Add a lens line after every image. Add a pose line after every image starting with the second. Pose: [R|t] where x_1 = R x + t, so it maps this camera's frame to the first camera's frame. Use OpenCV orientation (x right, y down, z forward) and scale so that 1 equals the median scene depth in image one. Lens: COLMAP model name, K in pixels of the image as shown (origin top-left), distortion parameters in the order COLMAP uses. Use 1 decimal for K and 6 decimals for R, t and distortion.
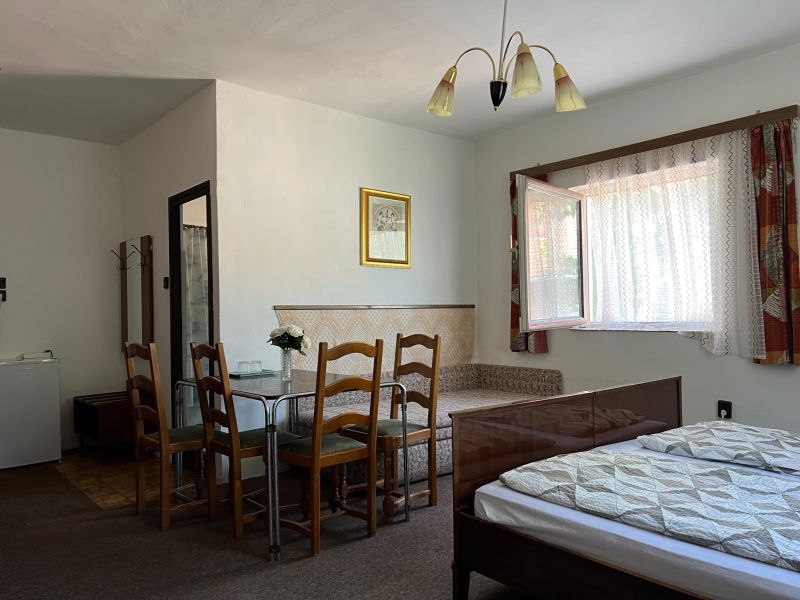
lens RADIAL K [[600.3, 0, 399.8], [0, 600.3, 299.3], [0, 0, 1]] dist [0.059184, -0.070879]
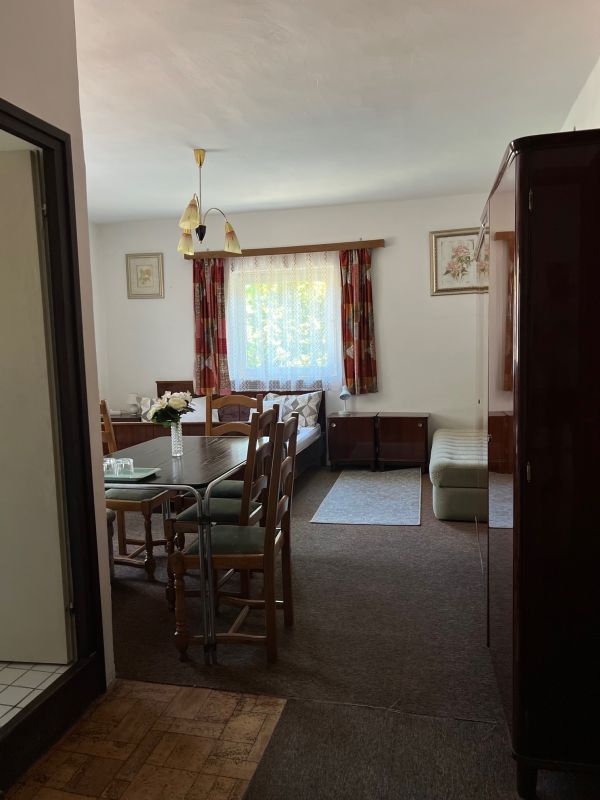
lens RADIAL K [[600.3, 0, 296.5], [0, 600.3, 397.1], [0, 0, 1]] dist [0.059184, -0.070879]
pose [[-0.584513, -0.038890, 0.810452, -0.998930], [0.024084, 0.997579, 0.065238, -0.004395], [-0.811027, 0.057651, -0.582162, 1.352604]]
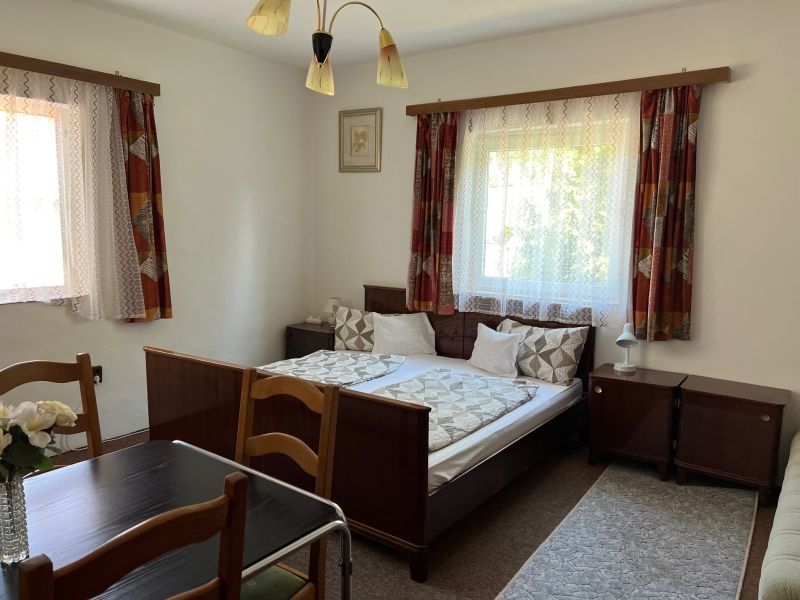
lens RADIAL K [[600.3, 0, 396.4], [0, 600.3, 299.4], [0, 0, 1]] dist [0.059184, -0.070879]
pose [[-0.235054, -0.111388, 0.965579, -0.550680], [-0.029497, 0.993772, 0.107460, -0.063003], [-0.971535, -0.003223, -0.236875, 0.832223]]
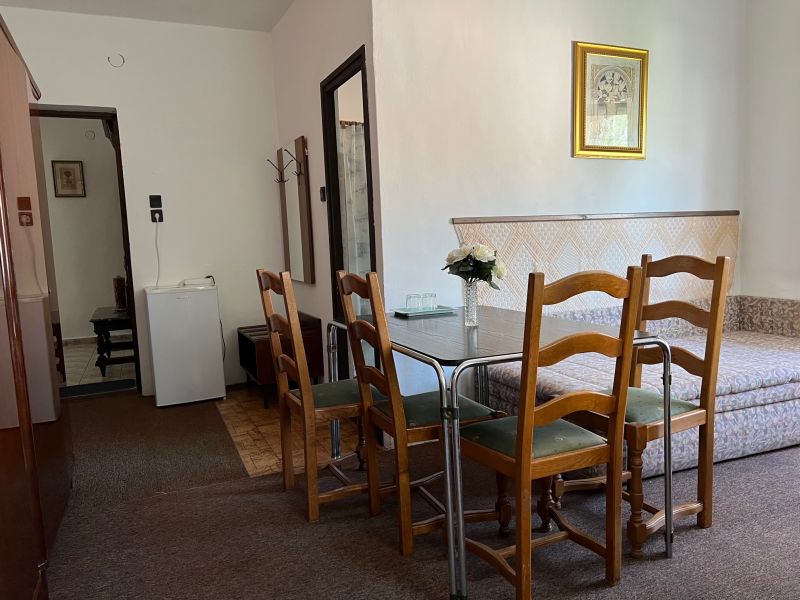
lens RADIAL K [[600.3, 0, 403.7], [0, 600.3, 301.0], [0, 0, 1]] dist [0.059184, -0.070879]
pose [[0.958204, 0.012656, -0.285805, -0.065985], [0.026016, 0.991026, 0.131109, 0.015902], [0.284899, -0.133065, 0.949277, 0.329158]]
